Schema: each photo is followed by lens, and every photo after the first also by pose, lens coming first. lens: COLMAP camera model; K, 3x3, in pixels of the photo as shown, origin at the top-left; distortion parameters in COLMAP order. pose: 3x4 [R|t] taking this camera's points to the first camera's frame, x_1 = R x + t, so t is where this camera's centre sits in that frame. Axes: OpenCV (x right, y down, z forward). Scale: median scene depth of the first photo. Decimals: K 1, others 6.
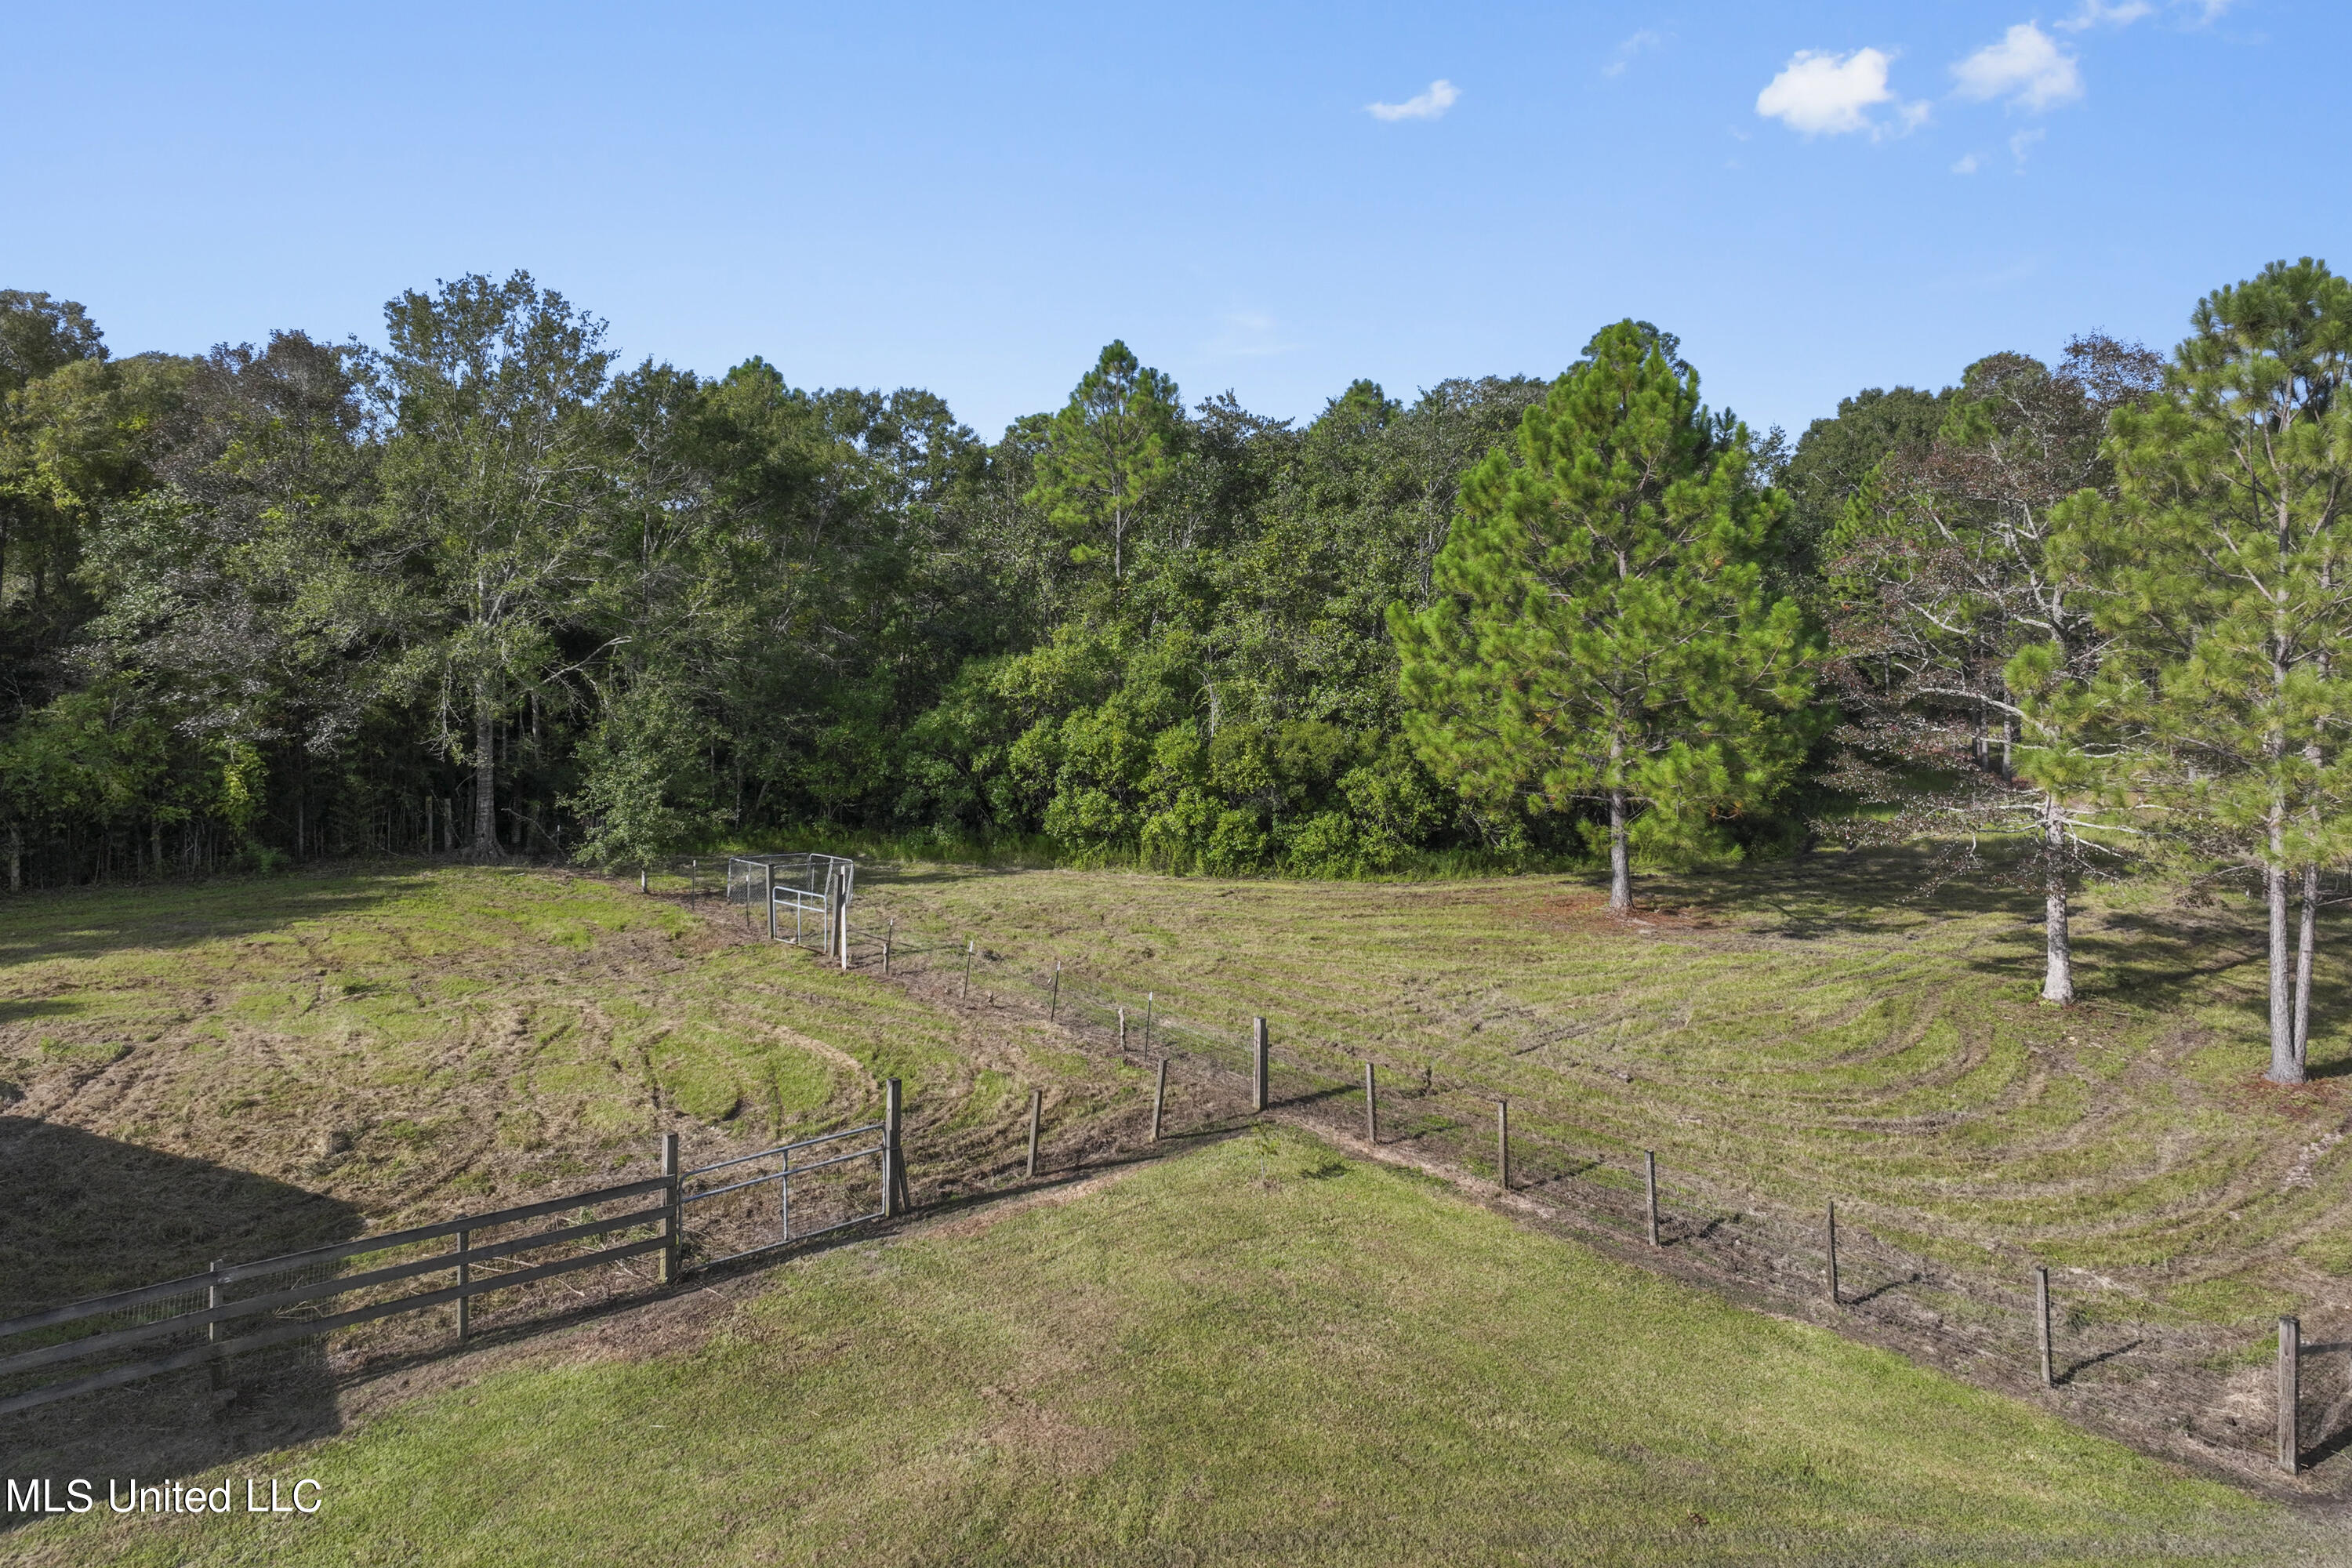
lens RADIAL K [[1582.4, 0, 1186.7], [0, 1582.4, 655.1], [0, 0, 1]] dist [0.003423, 0.000626]
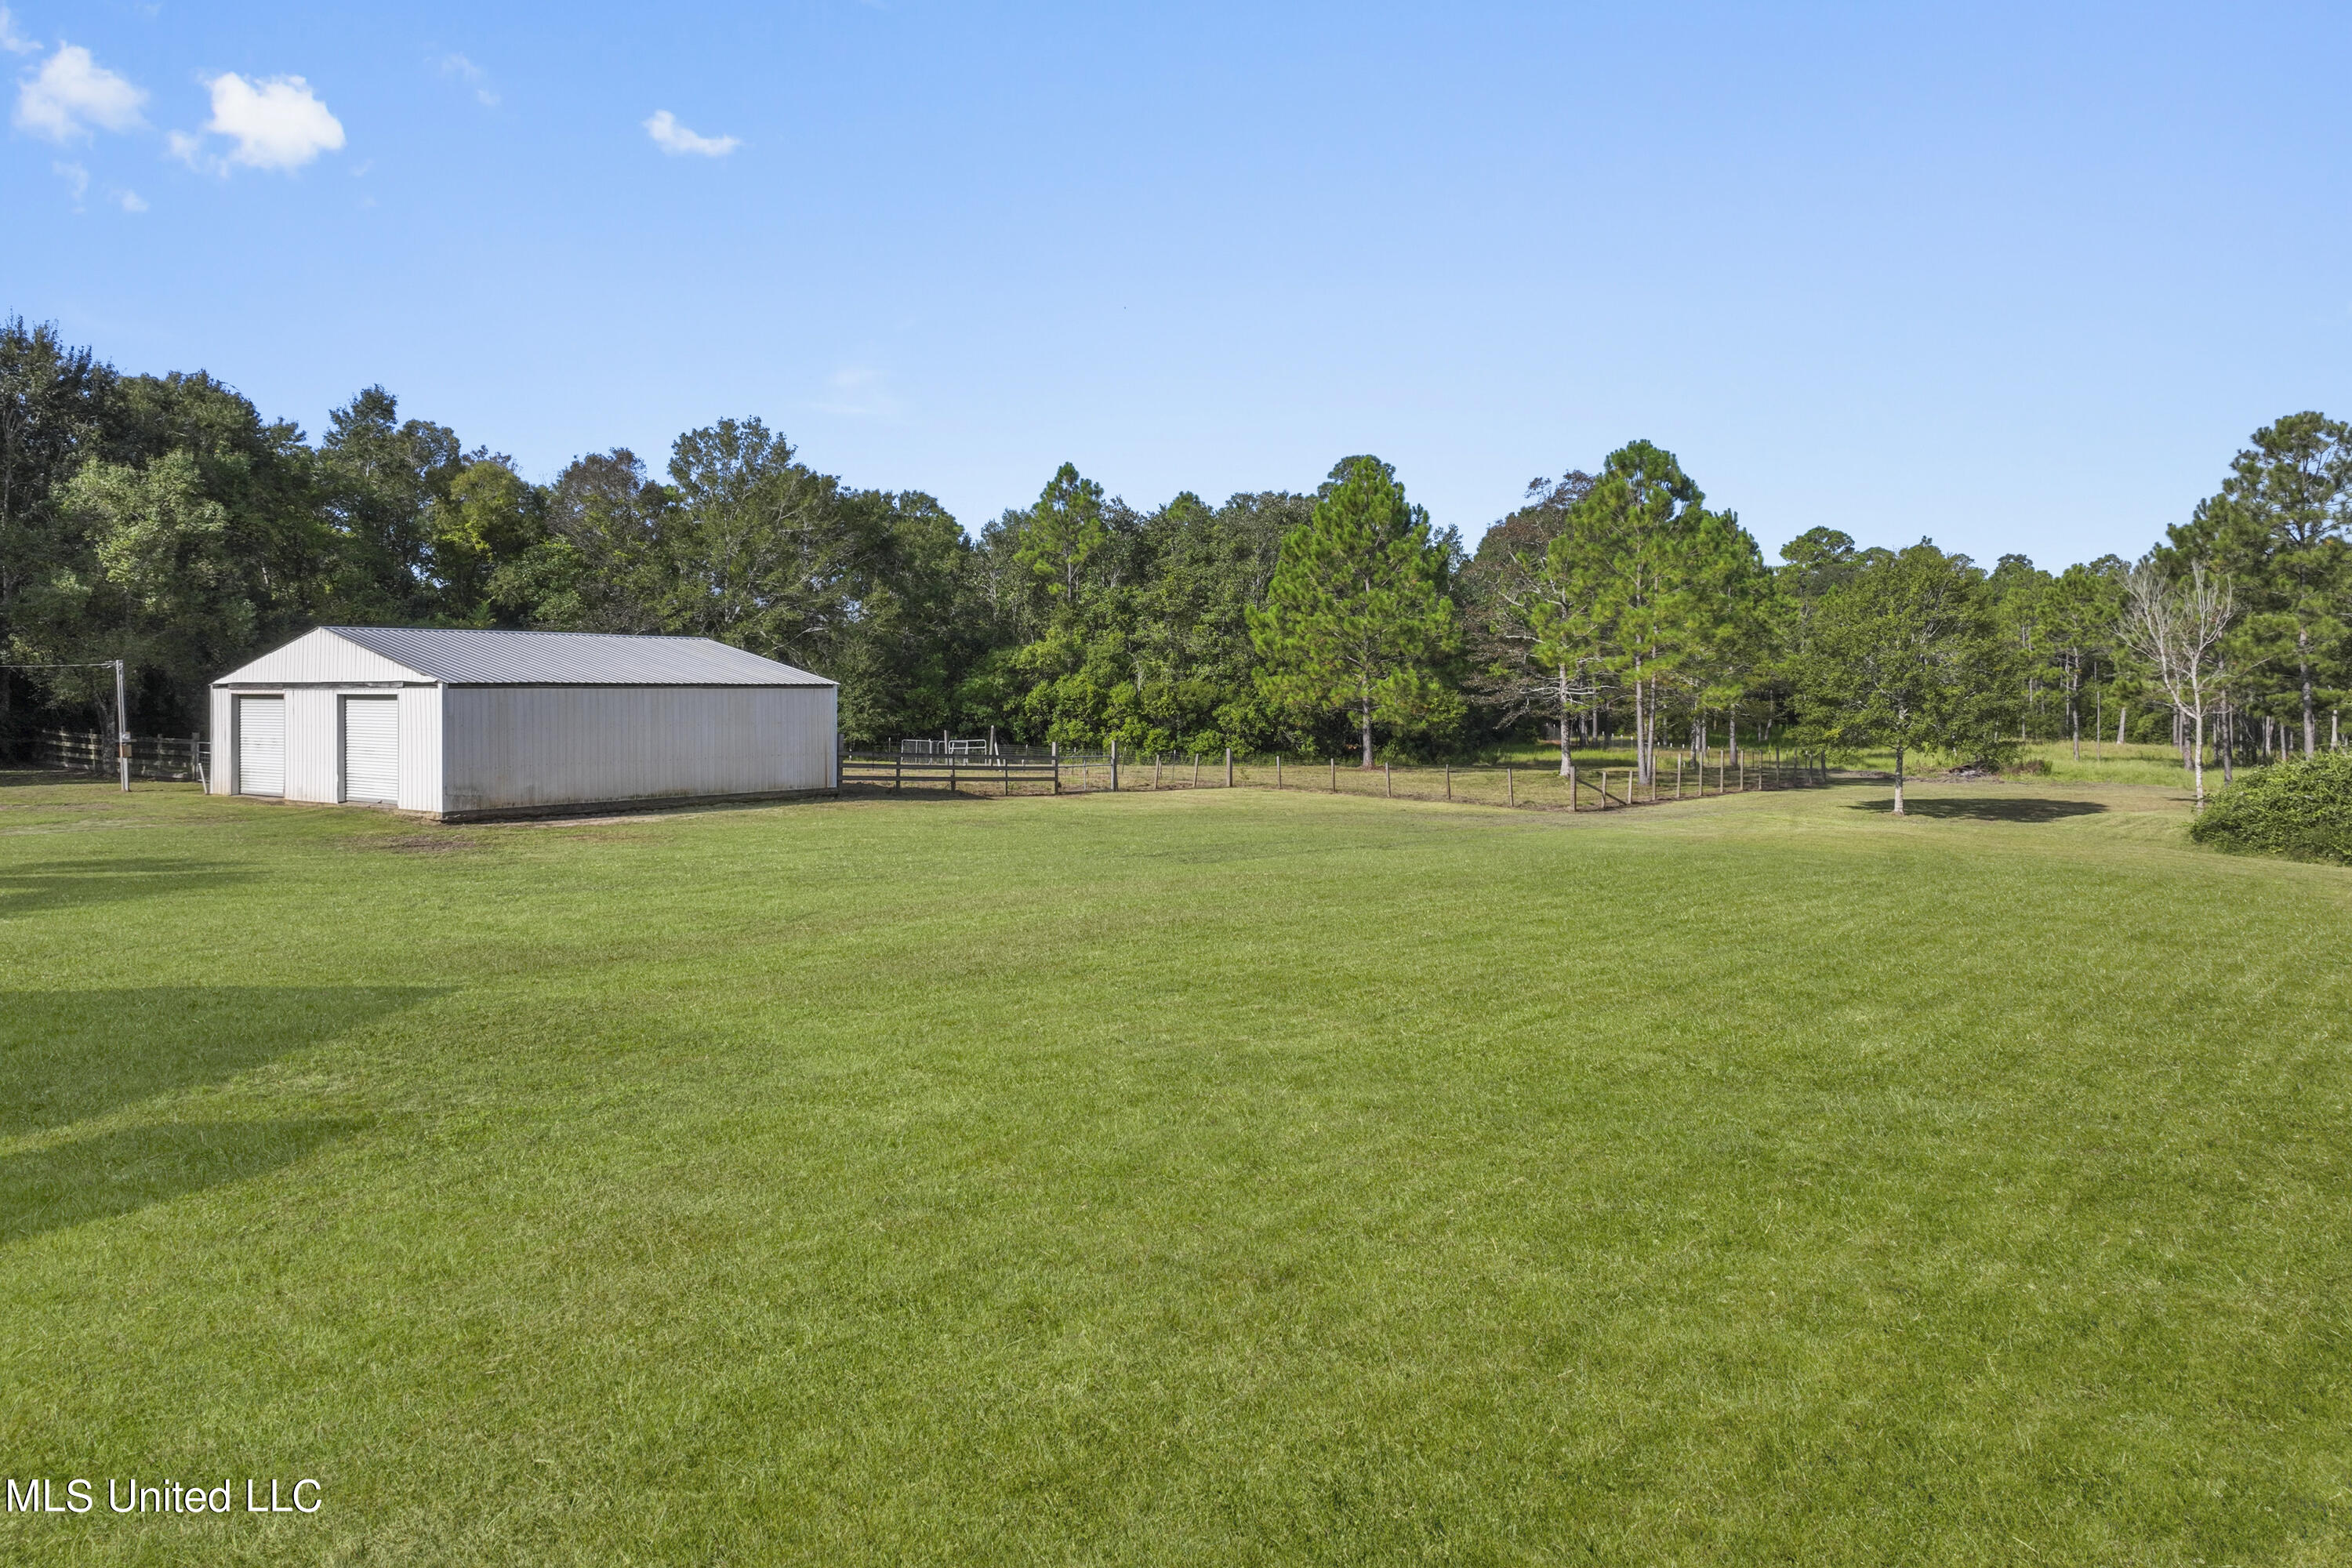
lens RADIAL K [[1595.8, 0, 1176.0], [0, 1595.8, 784.0], [0, 0, 1]] dist [0.000713, 0.001363]
pose [[0.986185, -0.013518, 0.165092, -0.238232], [0.012968, 0.999906, 0.004408, 0.148116], [-0.165136, -0.002206, 0.986268, -0.750855]]
